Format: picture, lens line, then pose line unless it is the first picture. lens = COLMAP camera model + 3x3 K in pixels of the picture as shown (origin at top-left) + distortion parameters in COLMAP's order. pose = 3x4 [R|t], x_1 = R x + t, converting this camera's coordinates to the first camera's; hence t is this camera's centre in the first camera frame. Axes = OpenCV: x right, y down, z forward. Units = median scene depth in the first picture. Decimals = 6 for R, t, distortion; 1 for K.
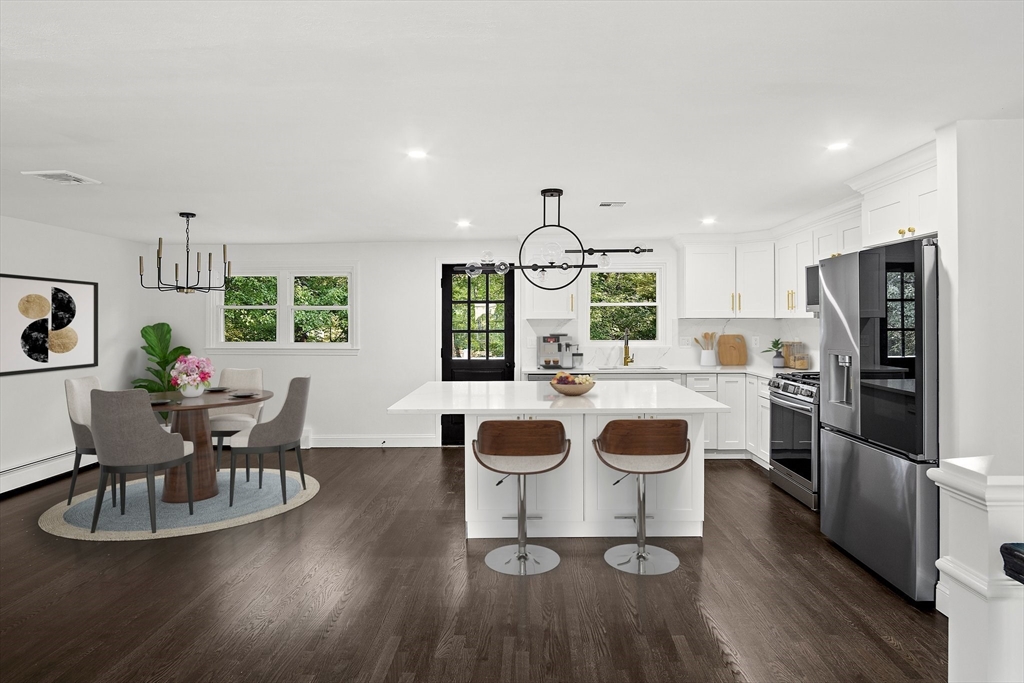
lens RADIAL K [[553.9, 0, 511.1], [0, 553.9, 323.6], [0, 0, 1]] dist [-0.034410, 0.000416]
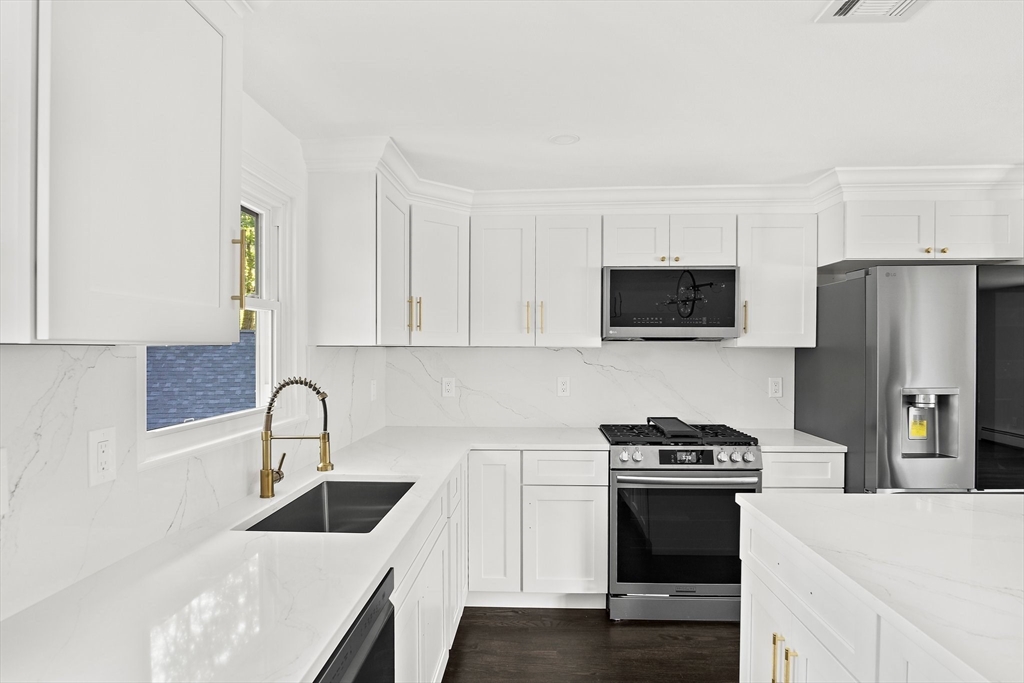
lens RADIAL K [[561.7, 0, 513.9], [0, 561.7, 351.2], [0, 0, 1]] dist [-0.029031, 0.000268]
pose [[0.007233, -0.001457, 0.999973, -0.118450], [0.007416, 0.999972, 0.001403, -0.005249], [-0.999946, 0.007406, 0.007244, 1.021545]]
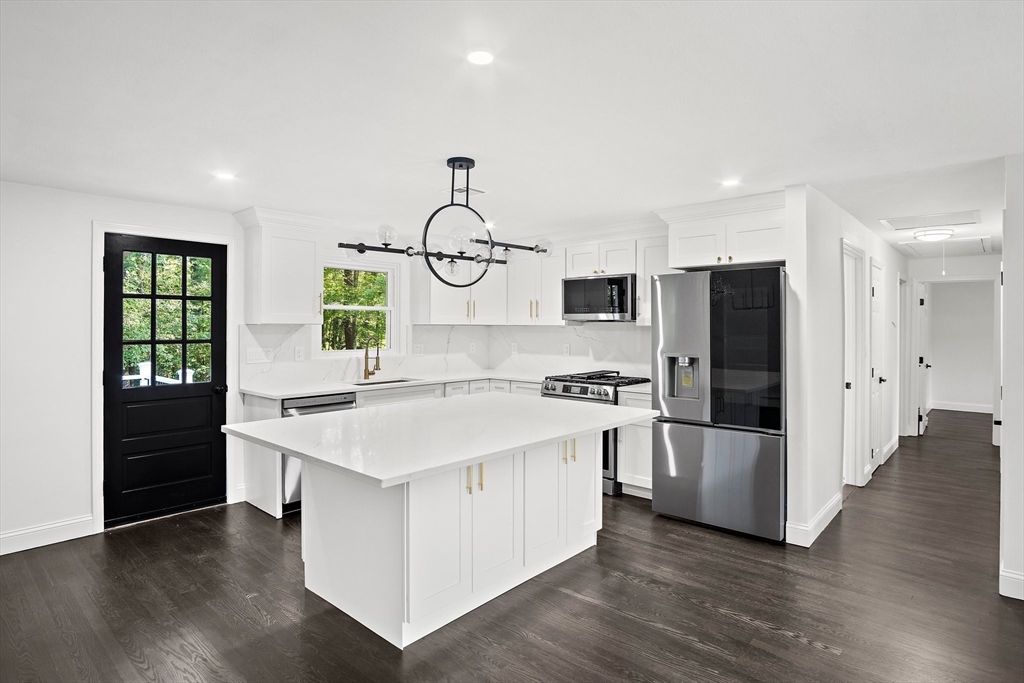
lens RADIAL K [[553.9, 0, 511.1], [0, 553.9, 323.6], [0, 0, 1]] dist [-0.034410, 0.000416]
pose [[0.645685, 0.009601, 0.763544, -0.357803], [0.000033, 0.999921, -0.012601, 0.000737], [-0.763604, 0.008162, 0.645633, 0.328203]]
